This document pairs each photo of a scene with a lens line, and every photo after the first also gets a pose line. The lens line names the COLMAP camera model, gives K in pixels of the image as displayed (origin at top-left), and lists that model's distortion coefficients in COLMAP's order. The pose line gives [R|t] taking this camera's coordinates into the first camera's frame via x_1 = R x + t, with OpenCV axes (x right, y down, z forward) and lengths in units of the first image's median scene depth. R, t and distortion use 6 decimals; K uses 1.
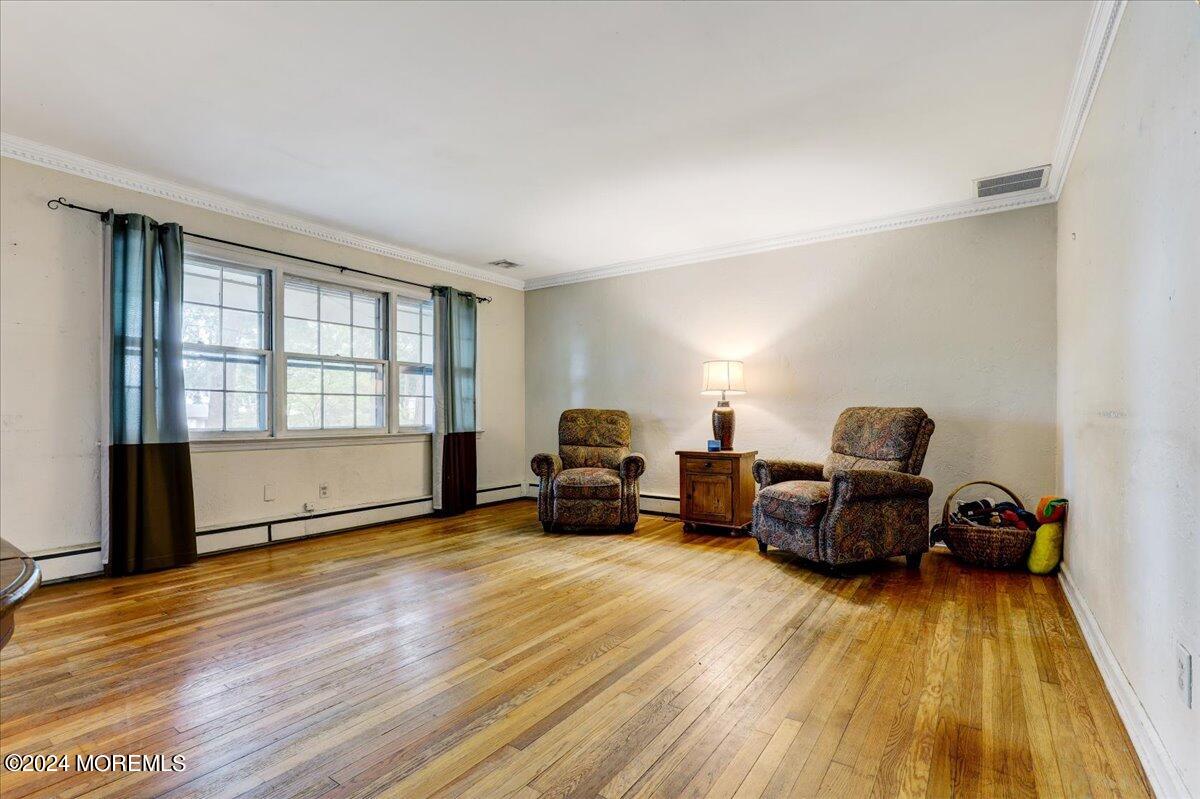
lens RADIAL K [[557.1, 0, 599.8], [0, 557.1, 422.1], [0, 0, 1]] dist [-0.000481, -0.000188]
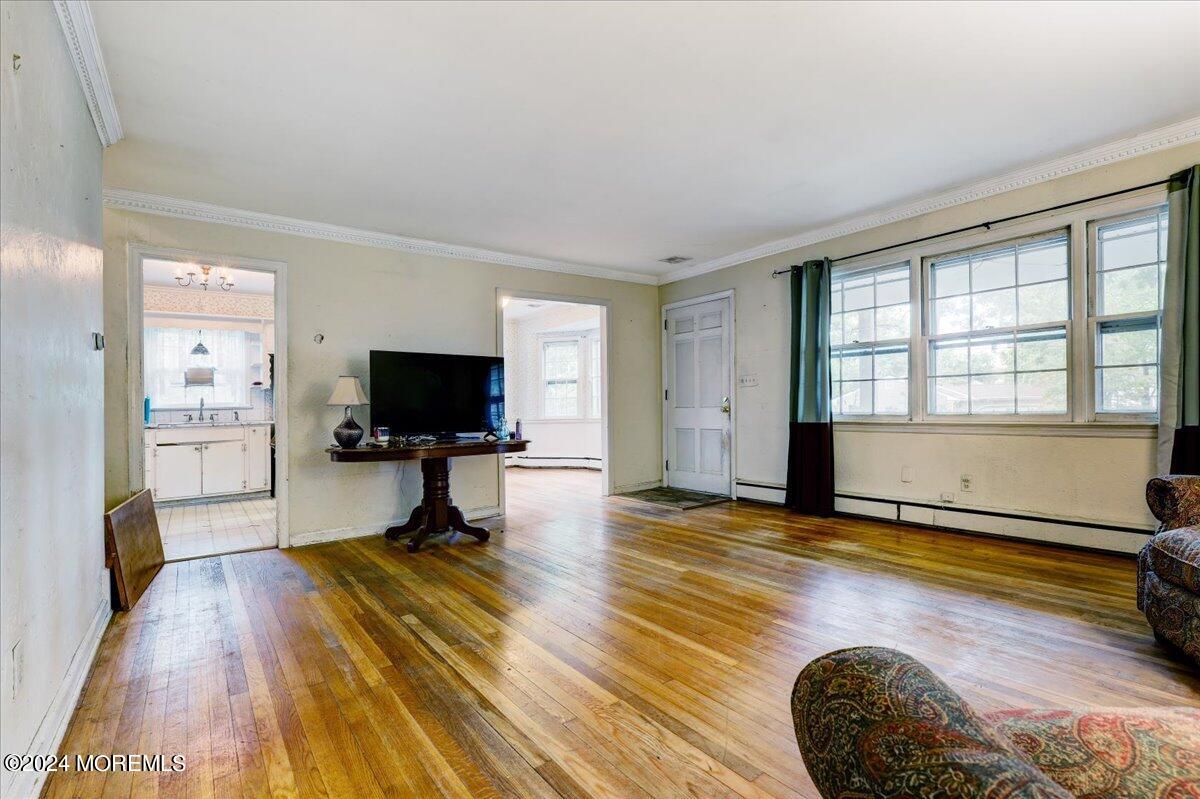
lens RADIAL K [[531.9, 0, 601.5], [0, 531.9, 397.3], [0, 0, 1]] dist [-0.000430, -0.000459]
pose [[-0.276804, -0.008210, -0.960891, 0.526600], [0.011258, 0.999867, -0.011786, -0.012454], [0.960860, -0.014080, -0.276675, 0.731367]]
